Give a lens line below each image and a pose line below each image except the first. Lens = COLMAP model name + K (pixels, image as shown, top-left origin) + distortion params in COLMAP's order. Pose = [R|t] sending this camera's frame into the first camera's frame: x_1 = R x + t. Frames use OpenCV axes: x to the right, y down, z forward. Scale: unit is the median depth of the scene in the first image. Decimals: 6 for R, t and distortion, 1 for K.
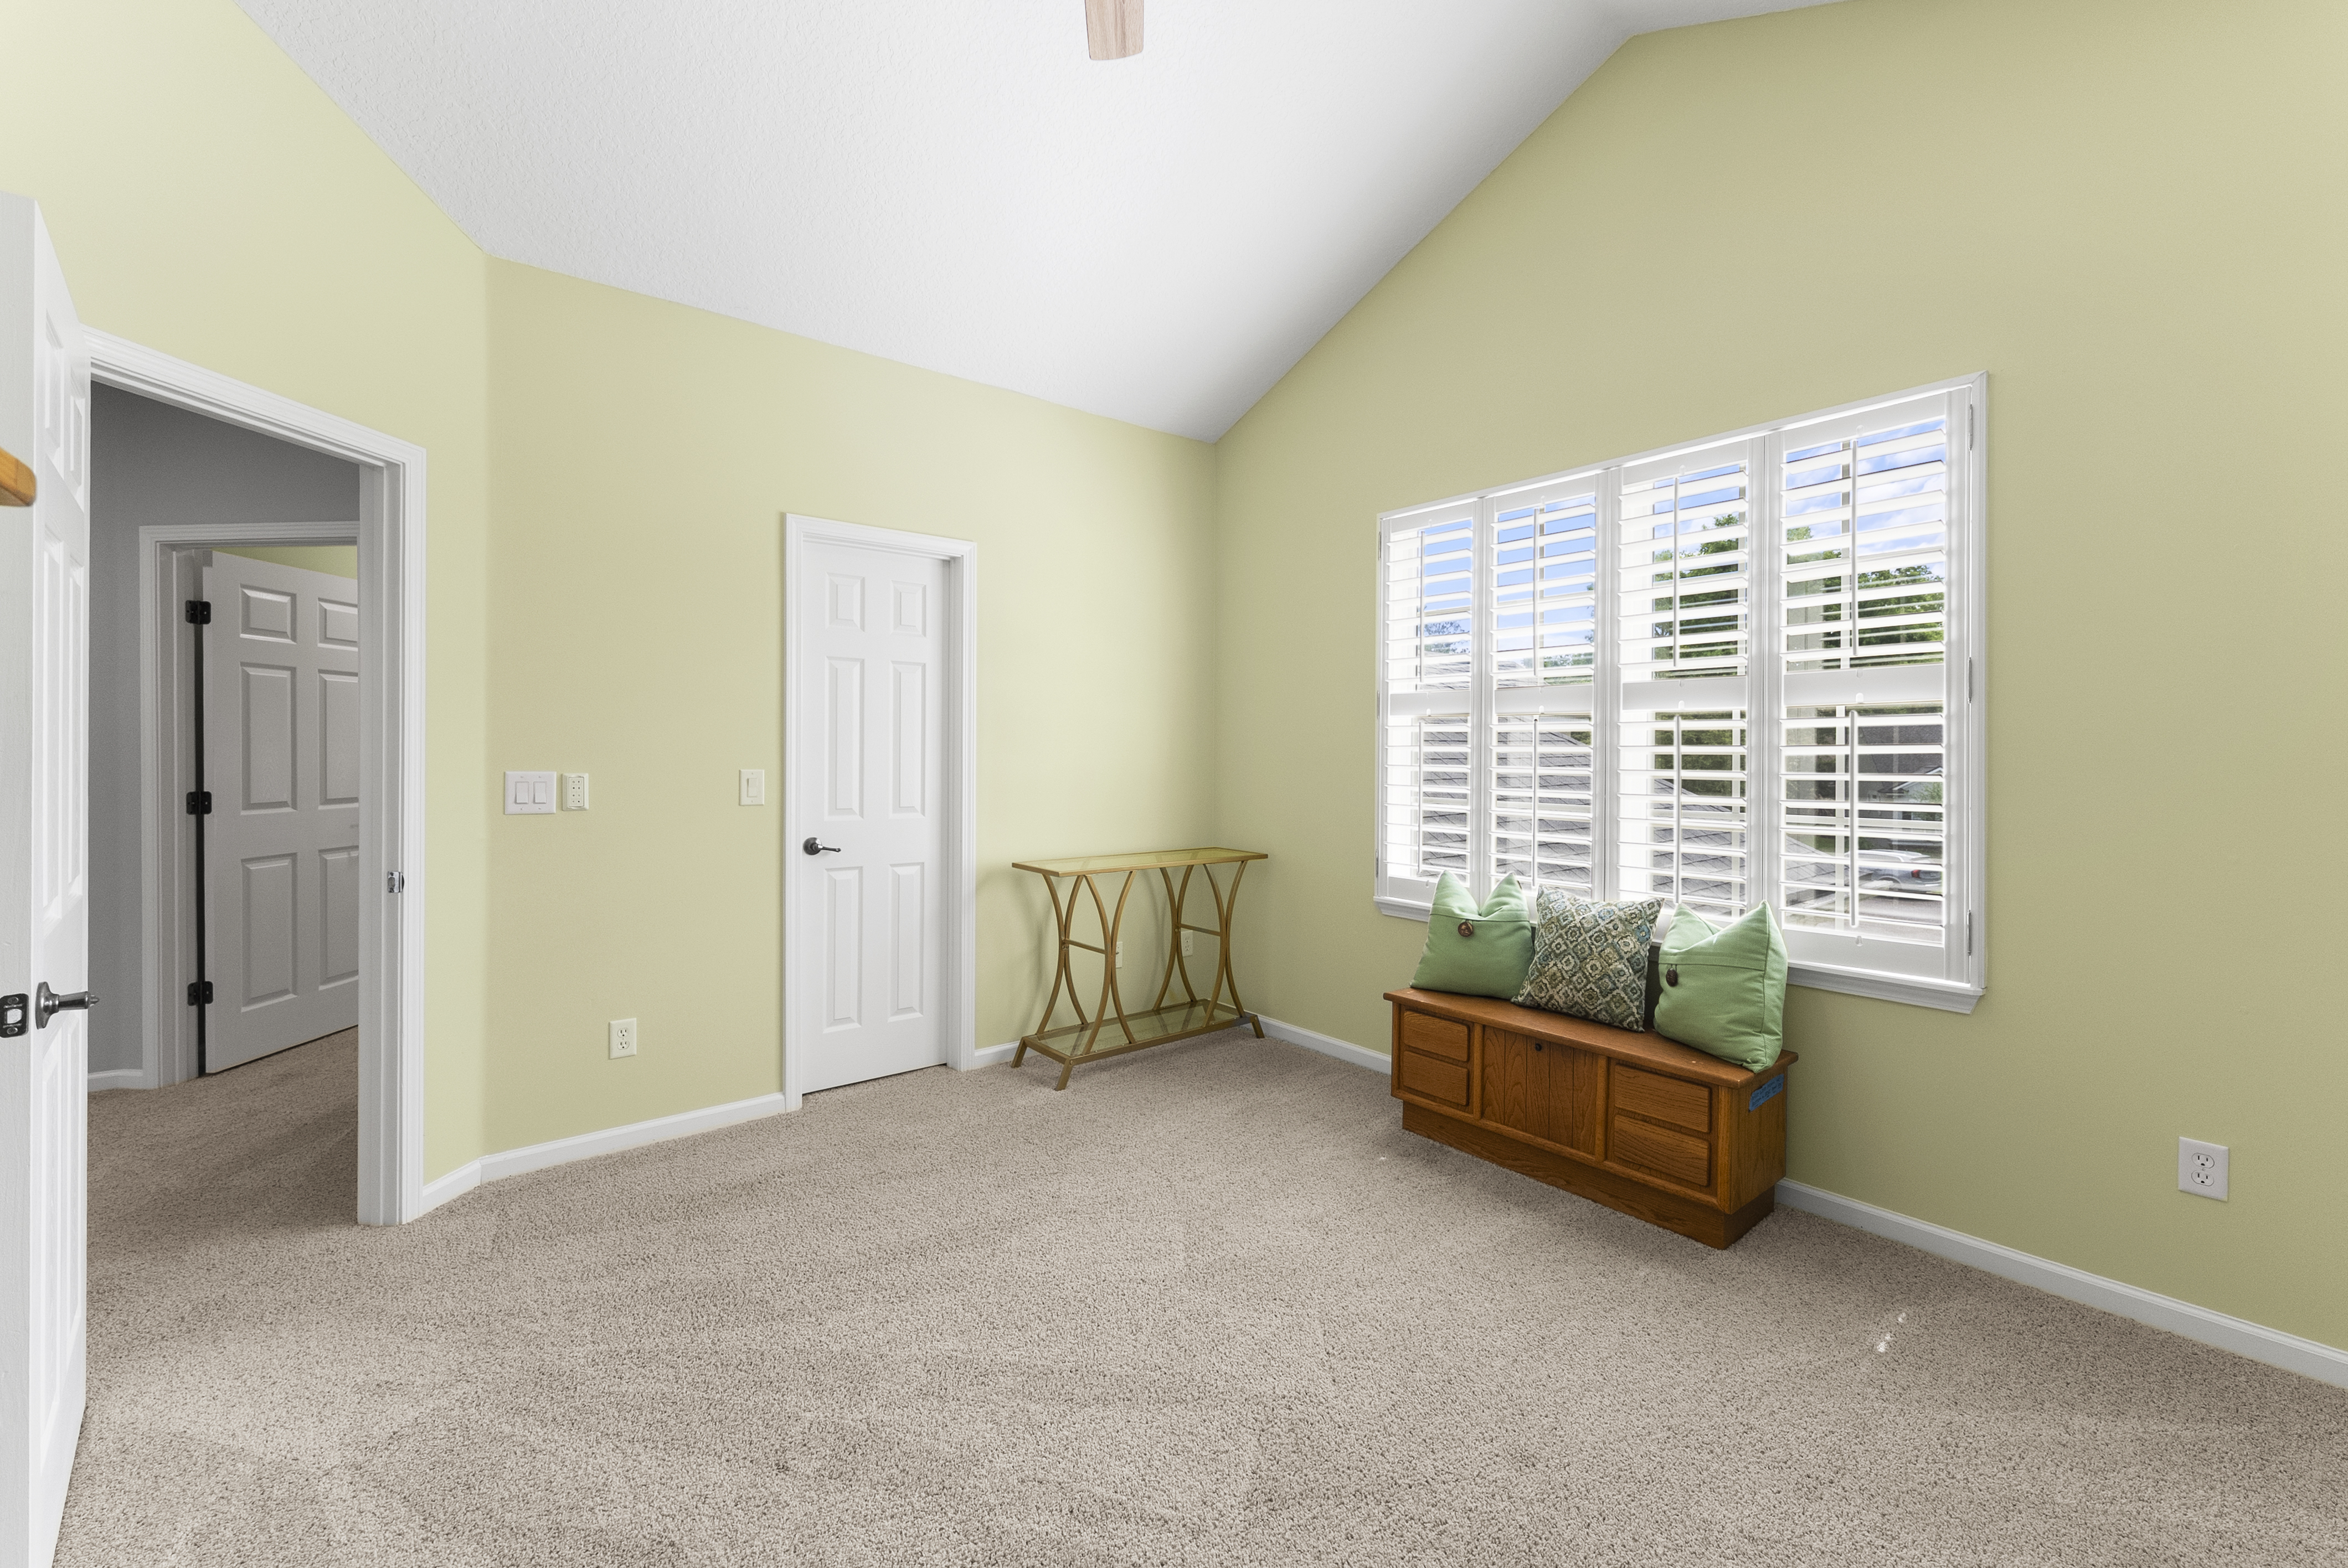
lens RADIAL K [[945.0, 0, 1186.0], [0, 945.0, 777.5], [0, 0, 1]] dist [0.000599, -0.000110]
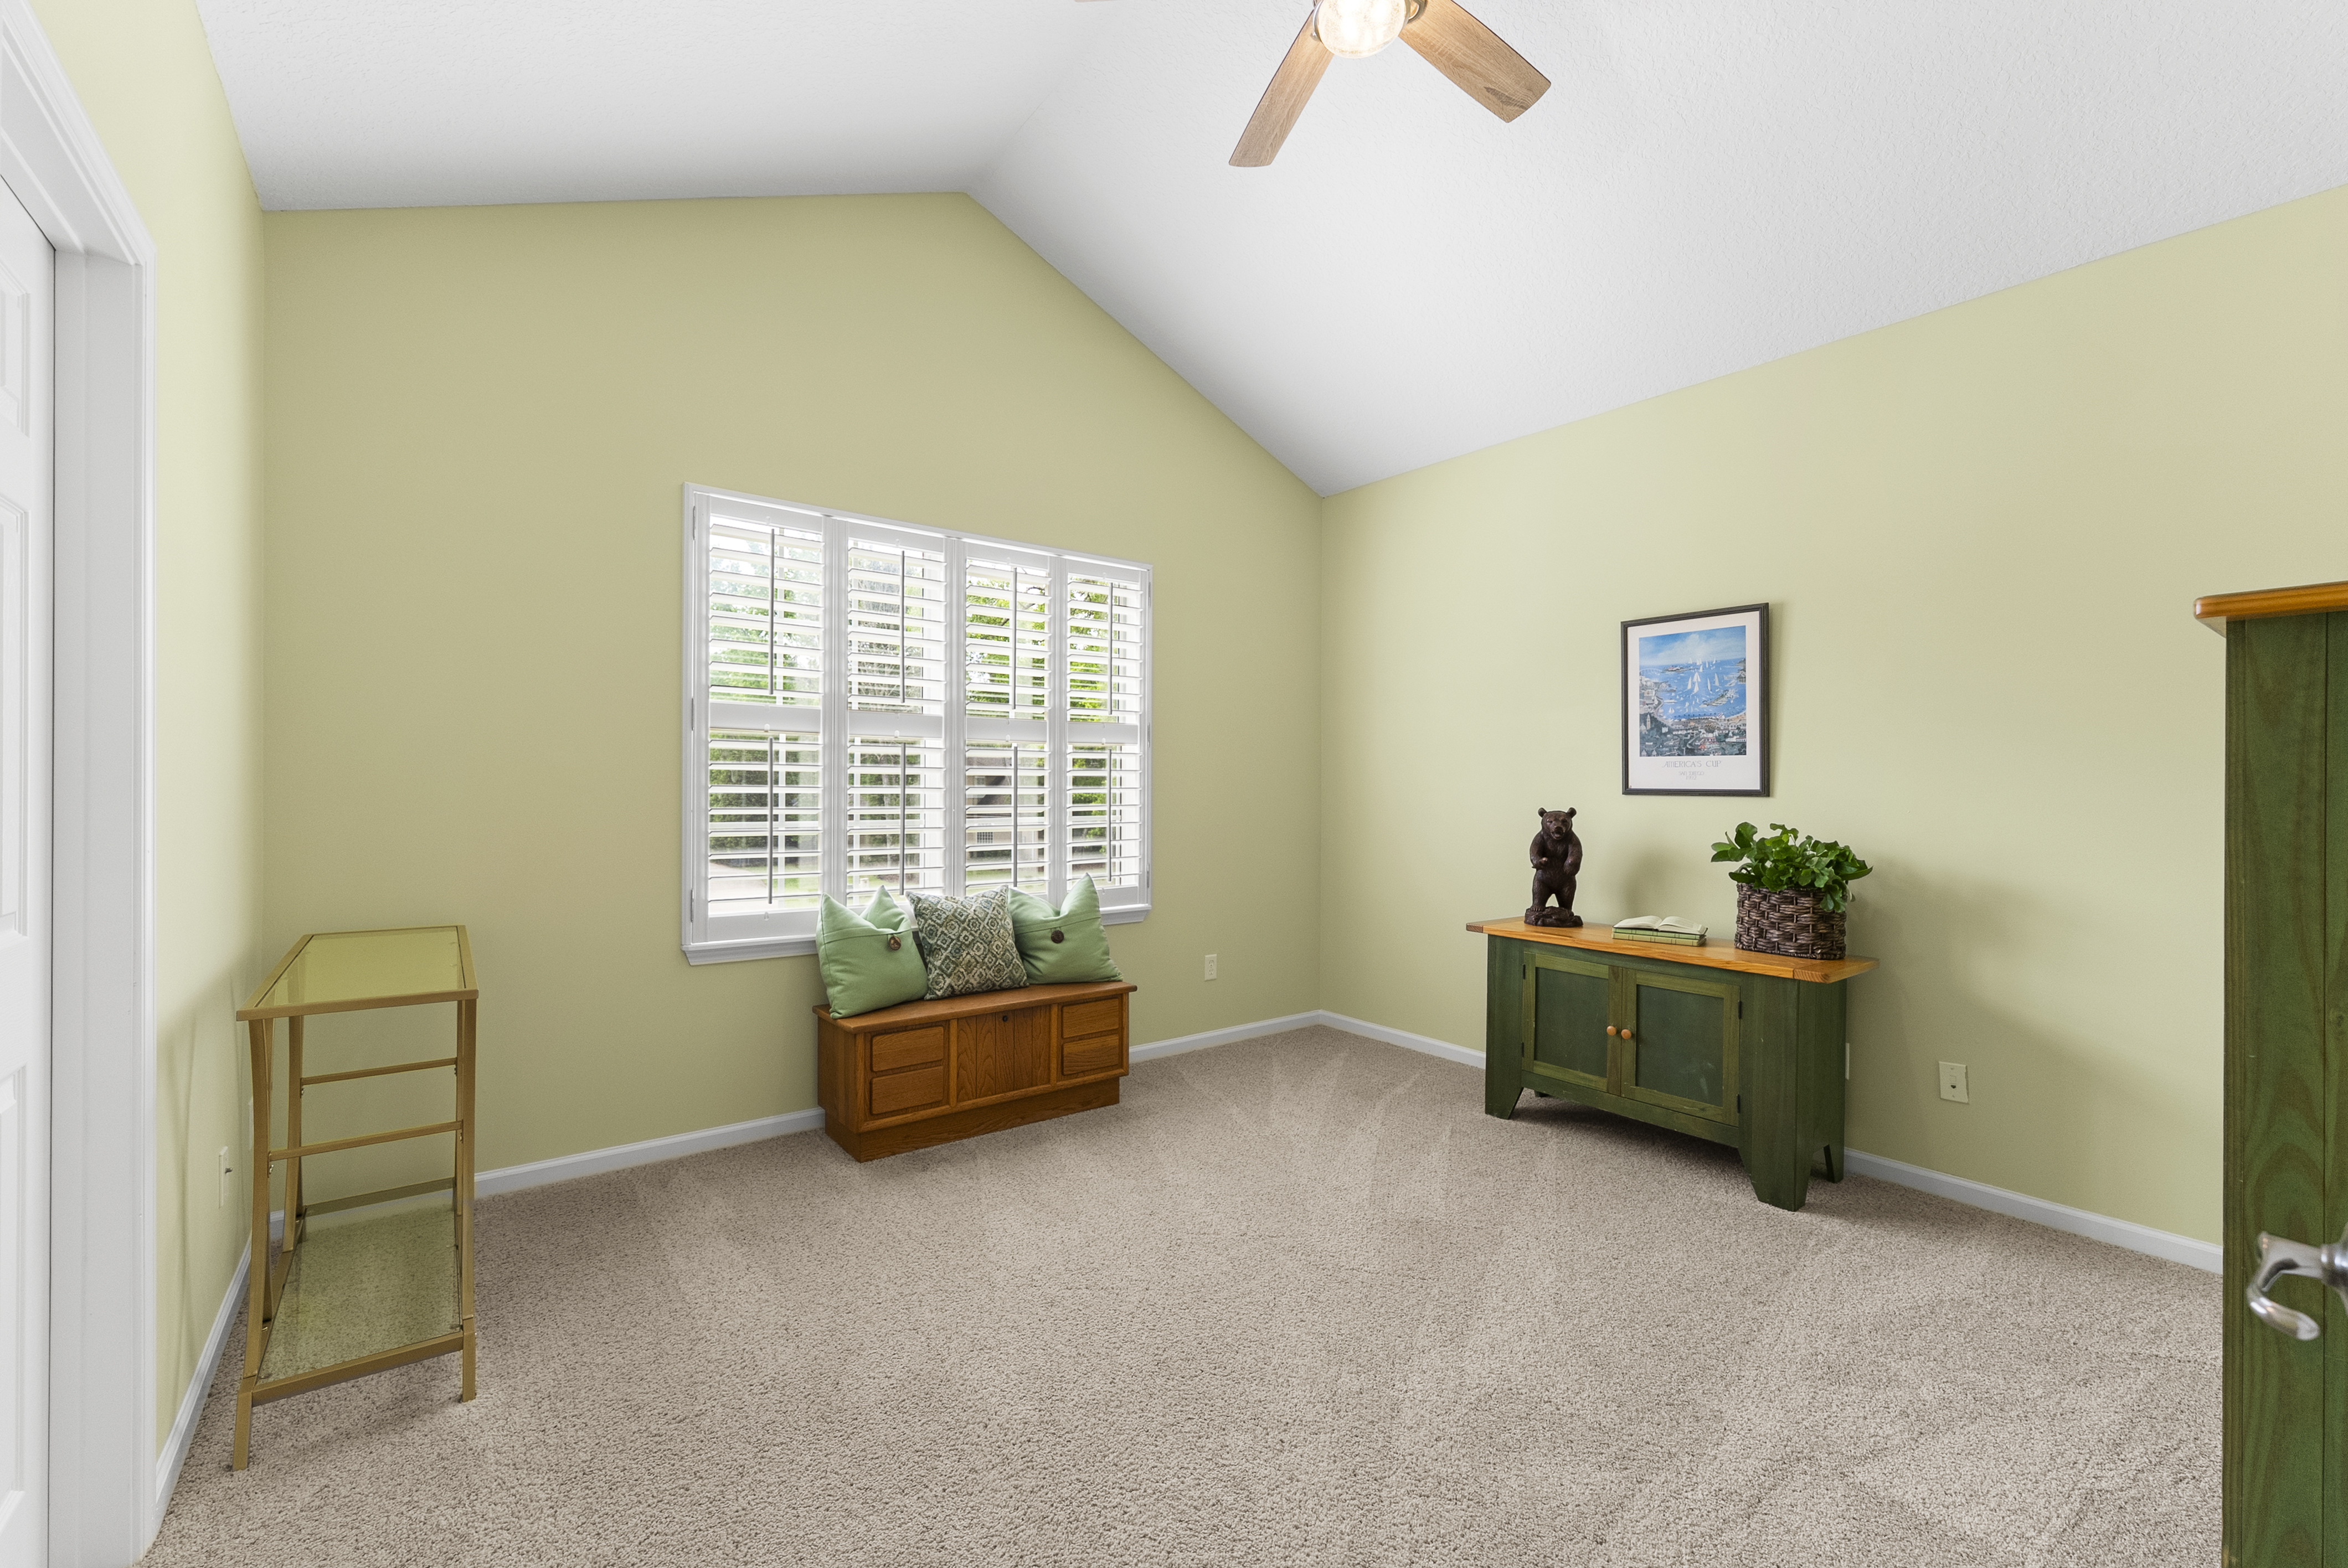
lens RADIAL K [[956.0, 0, 1170.7], [0, 956.0, 781.2], [0, 0, 1]] dist [-0.003973, -0.000406]
pose [[0.038148, -0.010088, 0.999221, -0.804888], [0.007419, 0.999924, 0.009812, -0.028188], [-0.999245, 0.007039, 0.038220, 0.709542]]
